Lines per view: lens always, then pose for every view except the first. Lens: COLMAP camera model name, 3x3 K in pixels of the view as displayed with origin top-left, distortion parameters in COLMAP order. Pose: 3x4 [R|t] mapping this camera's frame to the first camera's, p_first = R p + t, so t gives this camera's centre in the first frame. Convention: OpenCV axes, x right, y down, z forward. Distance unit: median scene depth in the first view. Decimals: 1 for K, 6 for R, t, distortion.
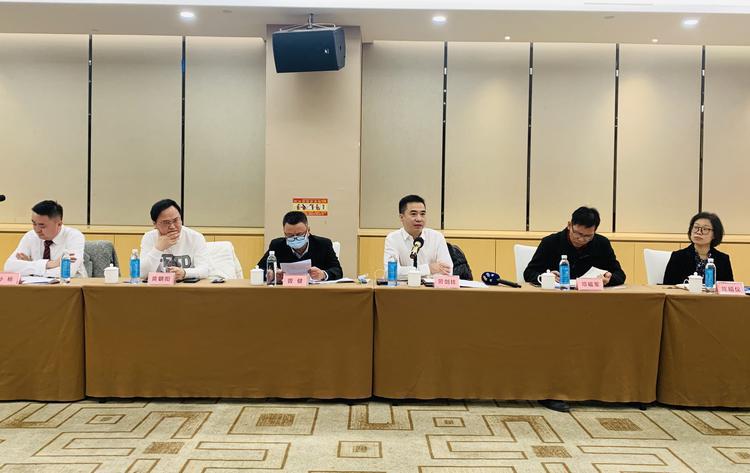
lens RADIAL K [[756.3, 0, 373.9], [0, 756.3, 234.7], [0, 0, 1]] dist [0.003505, 0.000000]
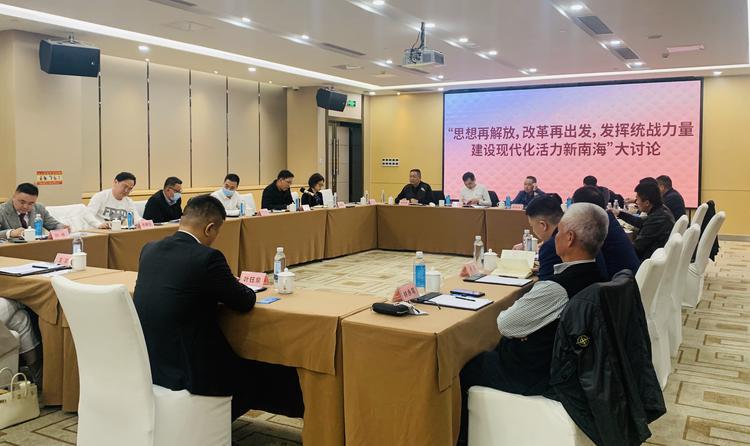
lens RADIAL K [[654.0, 0, 374.6], [0, 654.0, 221.0], [0, 0, 1]] dist [-0.000509, -0.021490]
pose [[0.482868, -0.093150, 0.870725, -0.784388], [0.056745, 0.995565, 0.075037, -0.015872], [-0.873853, 0.013176, 0.486012, -0.011041]]
